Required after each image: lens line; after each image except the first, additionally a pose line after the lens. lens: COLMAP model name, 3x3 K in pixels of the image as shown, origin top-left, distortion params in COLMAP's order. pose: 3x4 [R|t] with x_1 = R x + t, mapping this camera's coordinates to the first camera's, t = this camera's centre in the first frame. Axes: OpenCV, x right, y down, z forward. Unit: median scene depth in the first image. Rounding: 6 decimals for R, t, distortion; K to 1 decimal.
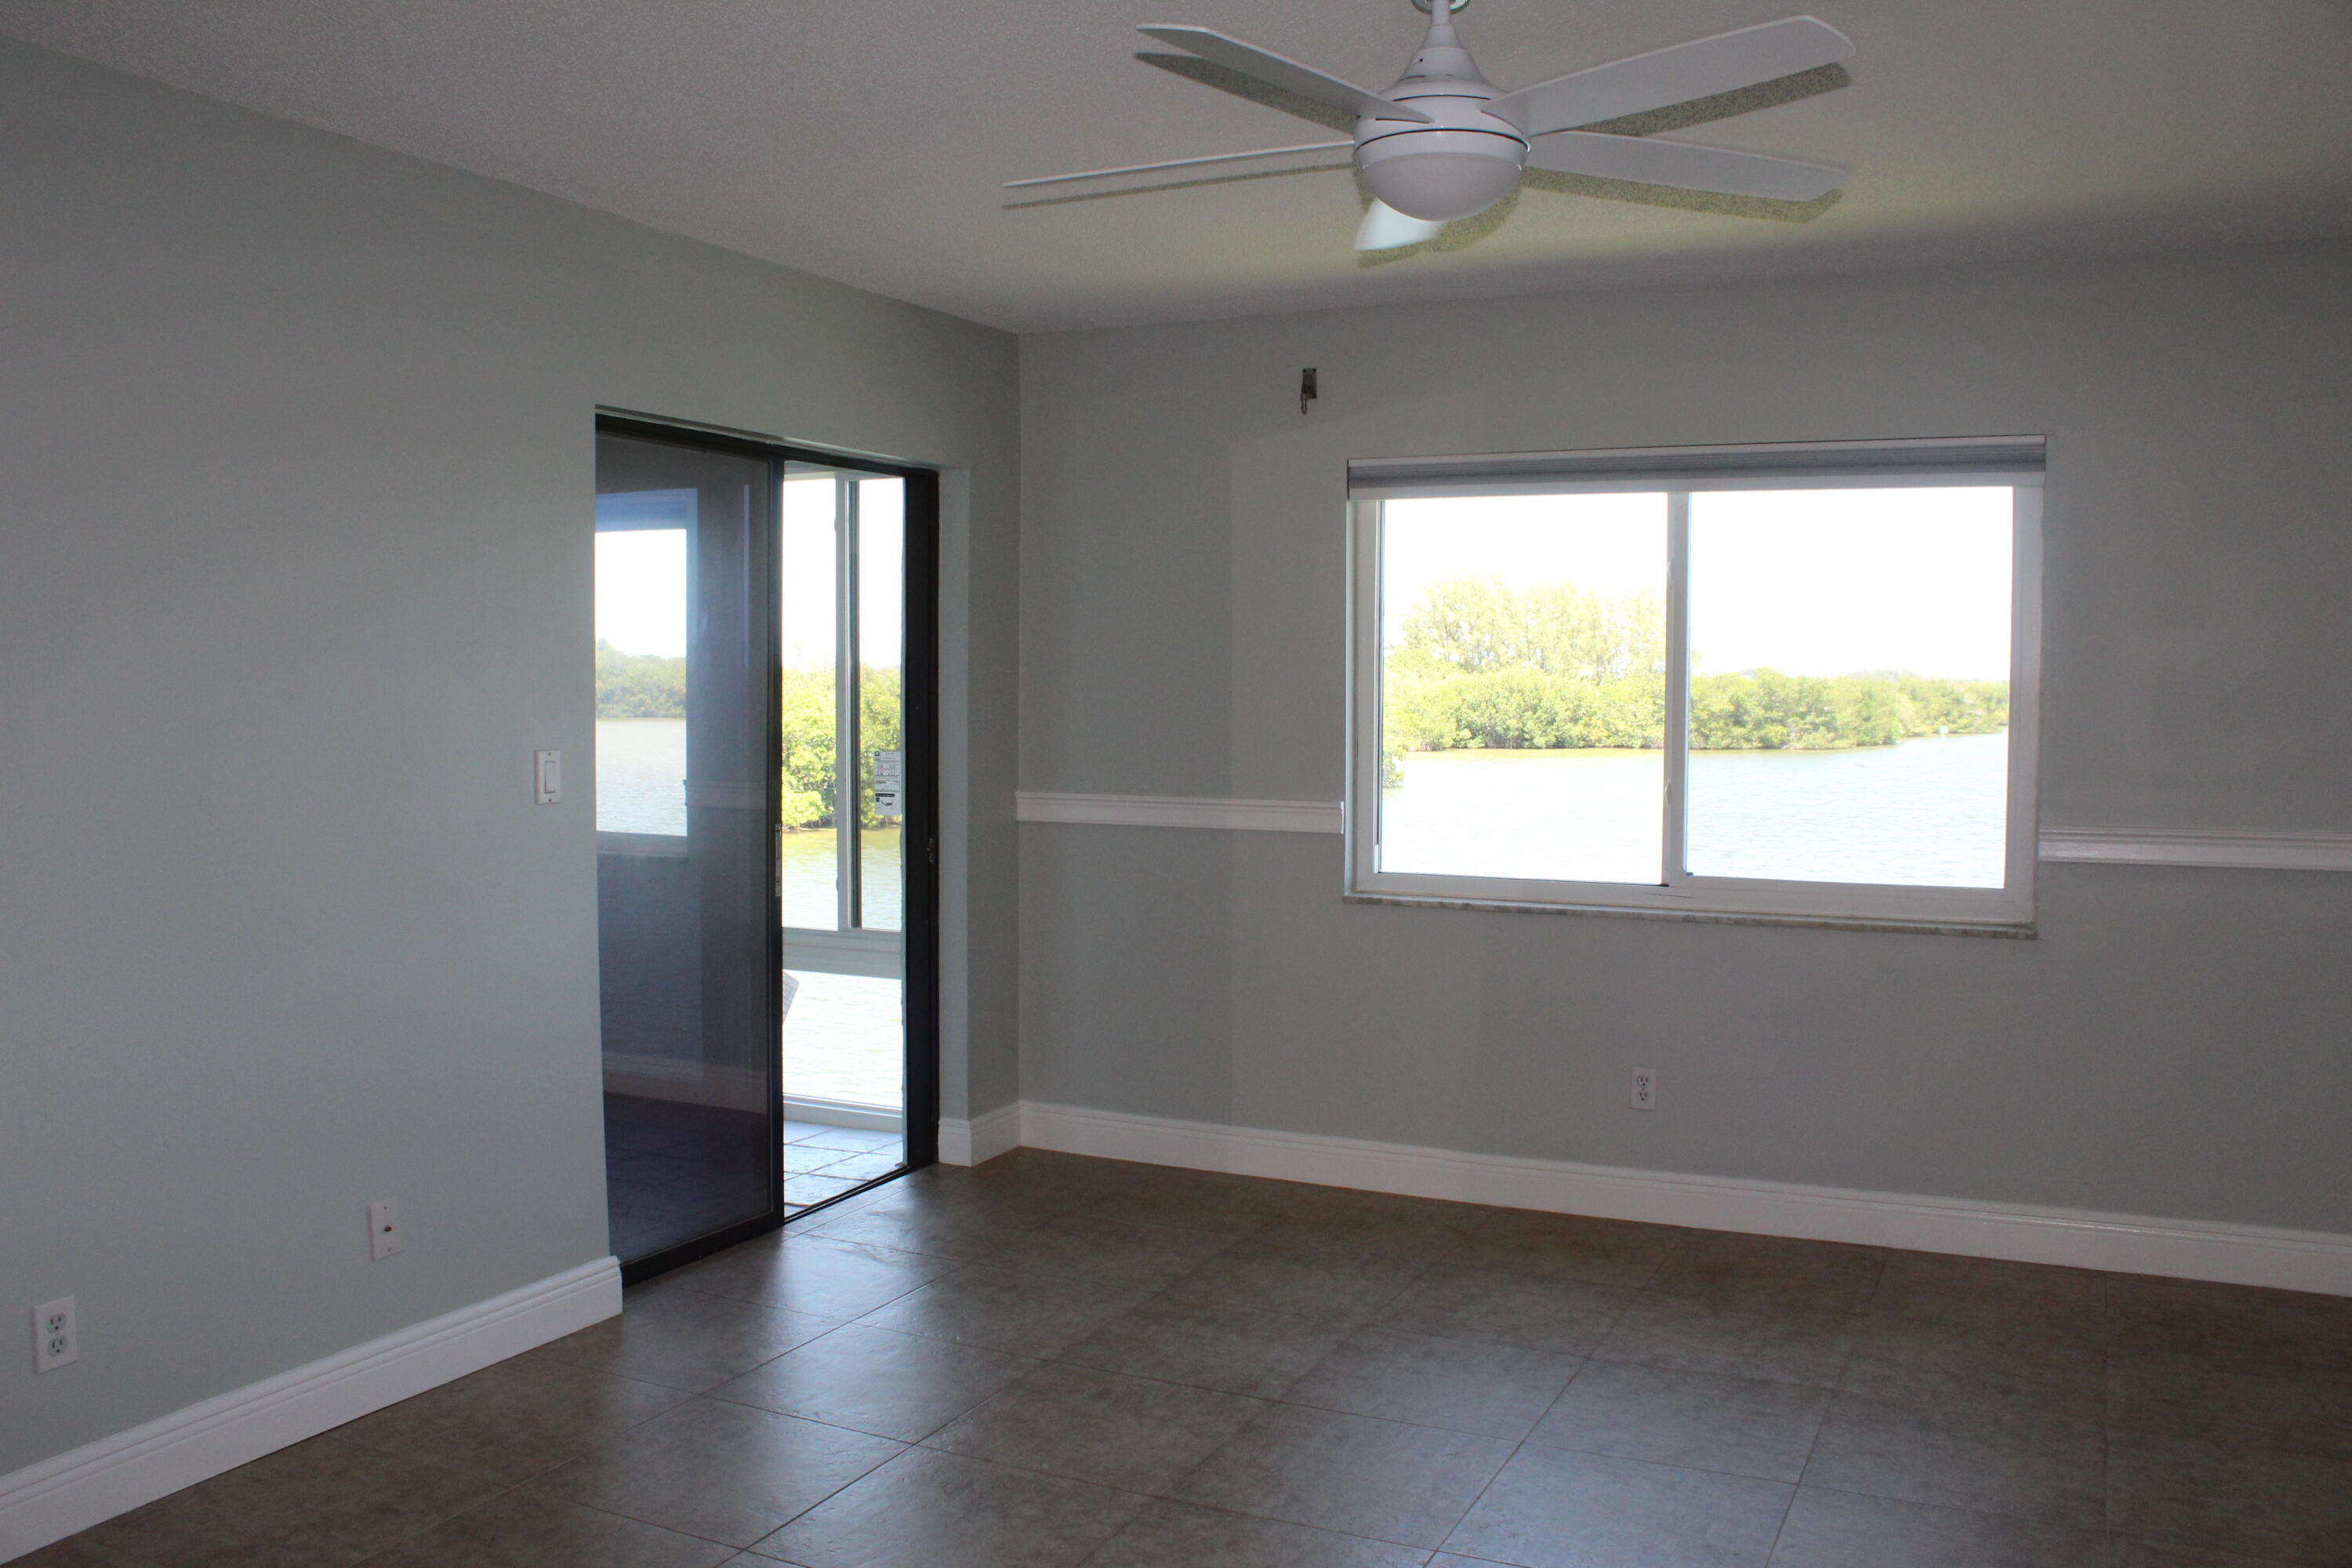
lens RADIAL K [[1976.7, 0, 1233.0], [0, 1976.7, 788.4], [0, 0, 1]] dist [-0.033737, 0.032335]
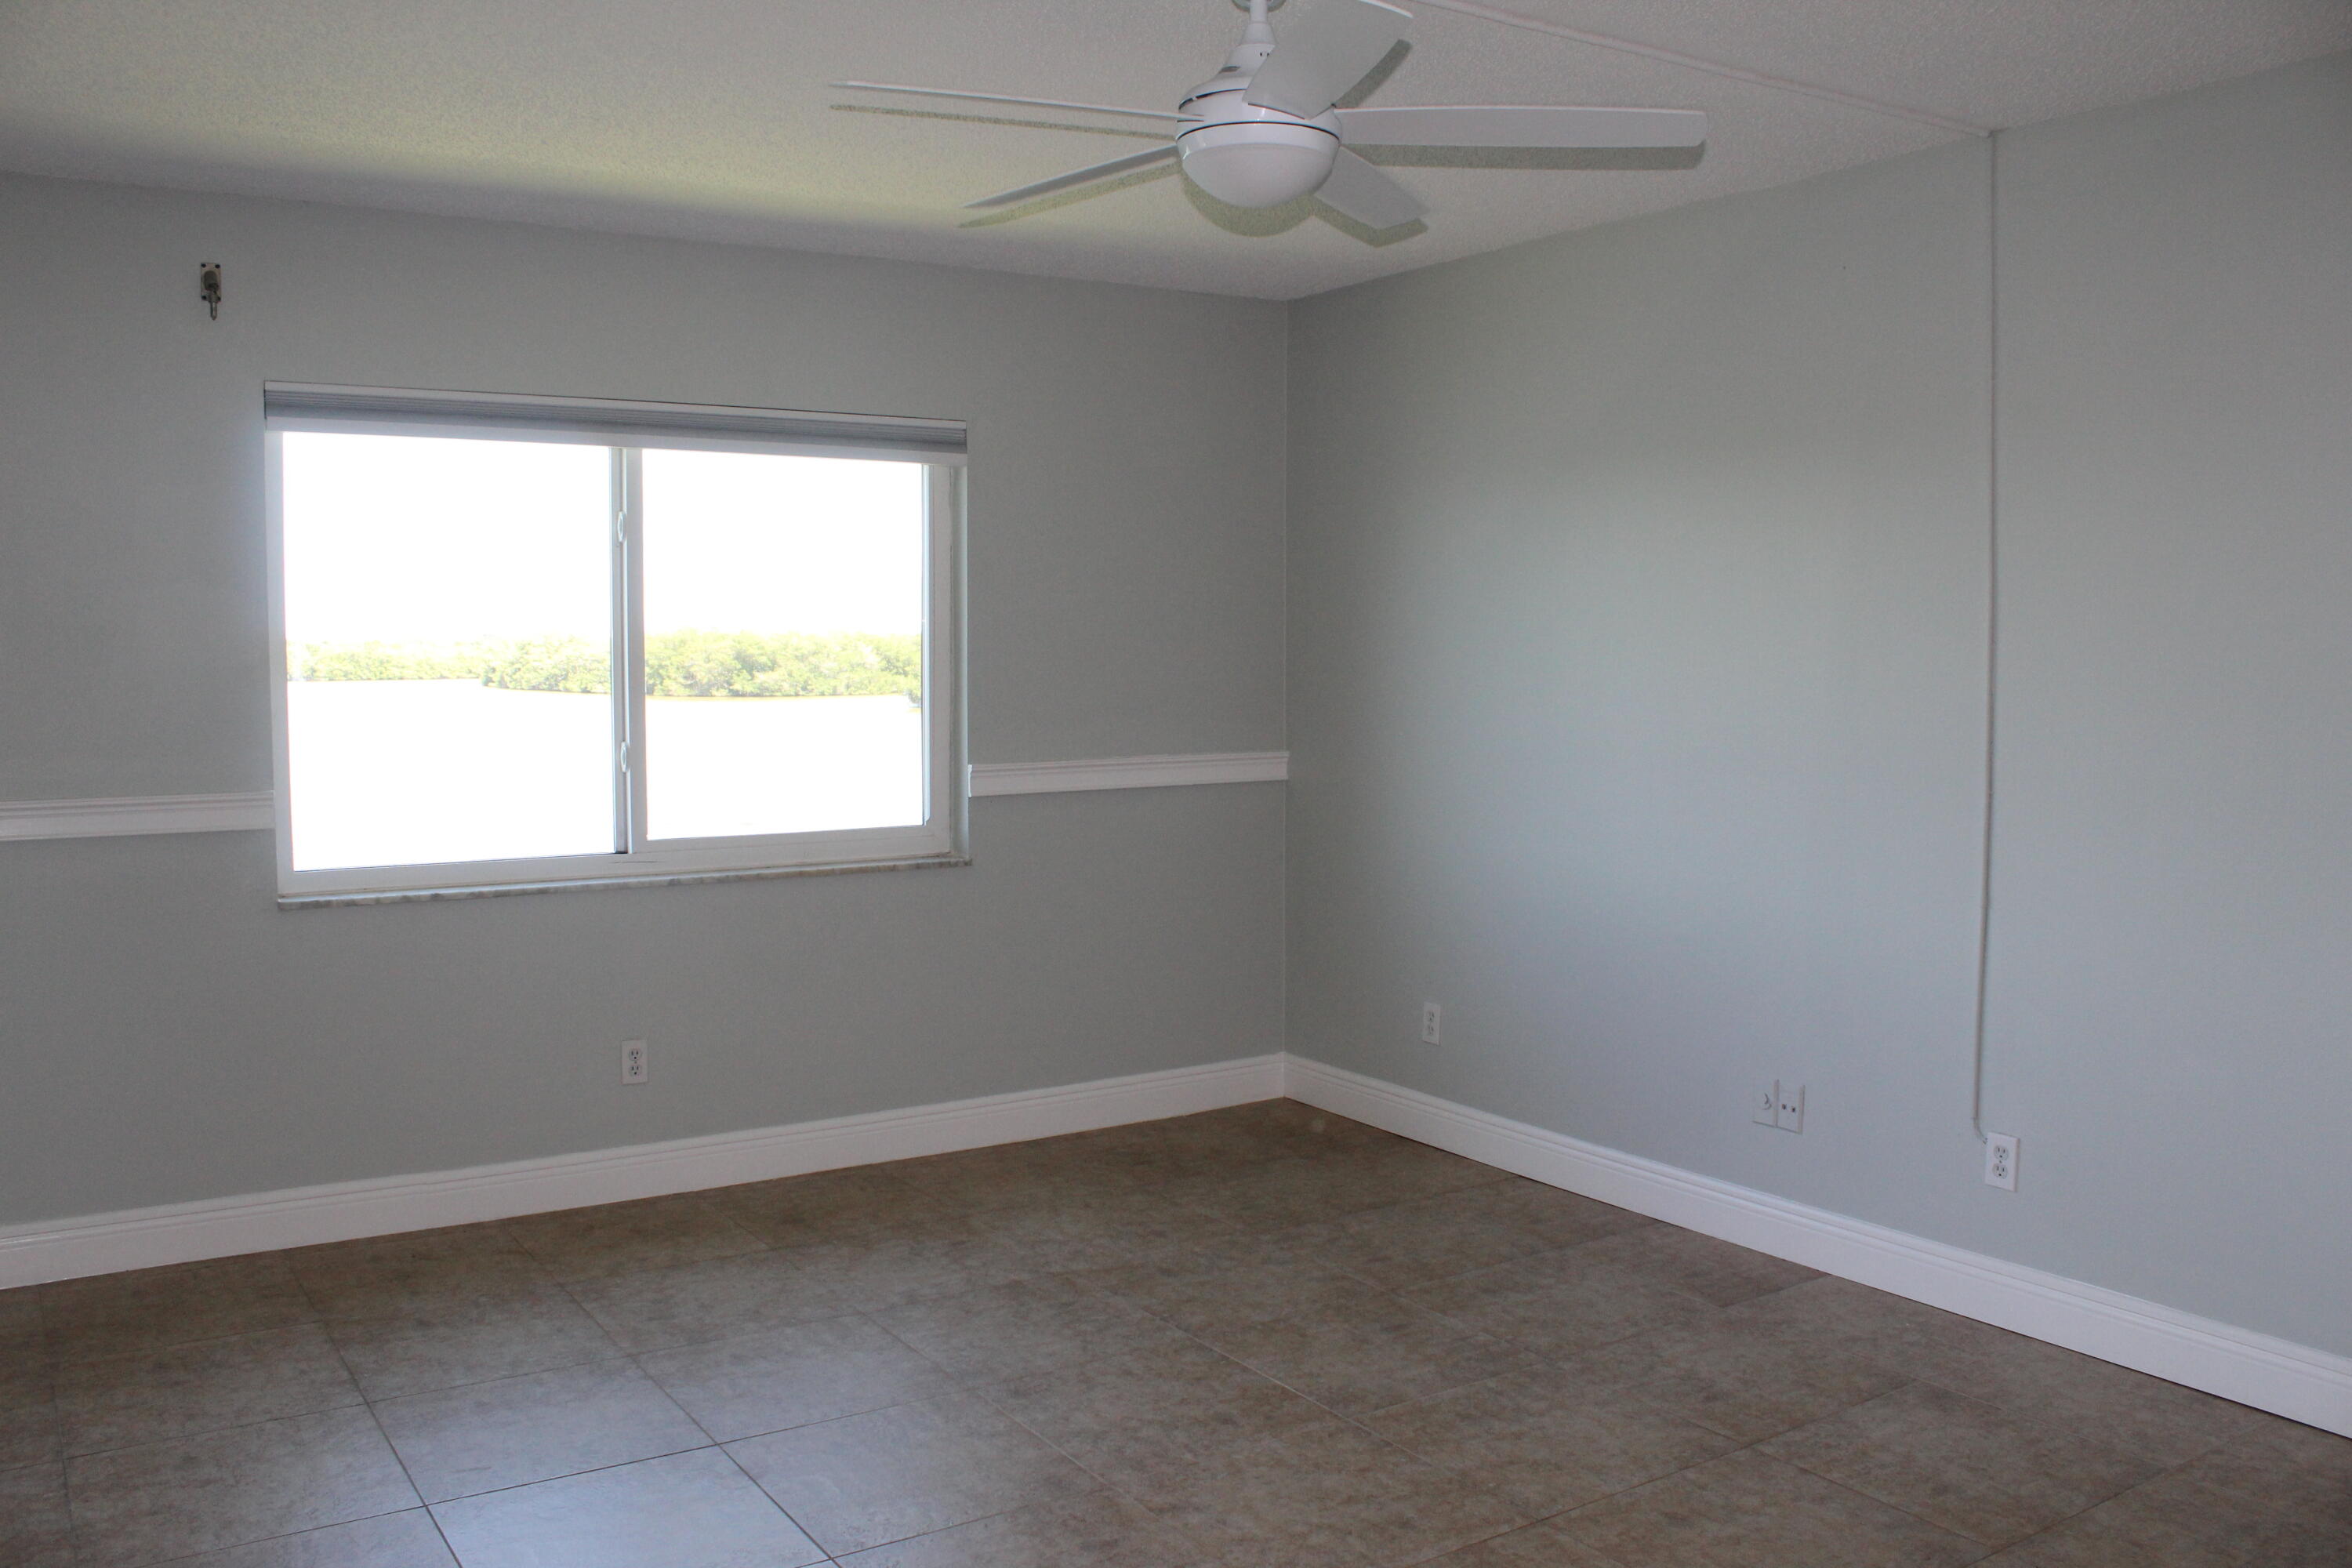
lens RADIAL K [[1976.7, 0, 1167.9], [0, 1976.7, 787.6], [0, 0, 1]] dist [-0.033737, 0.032335]
pose [[0.583968, -0.070033, 0.808750, -0.428546], [0.050798, 0.997472, 0.049696, -0.018416], [-0.810186, 0.012062, 0.586049, 0.223393]]
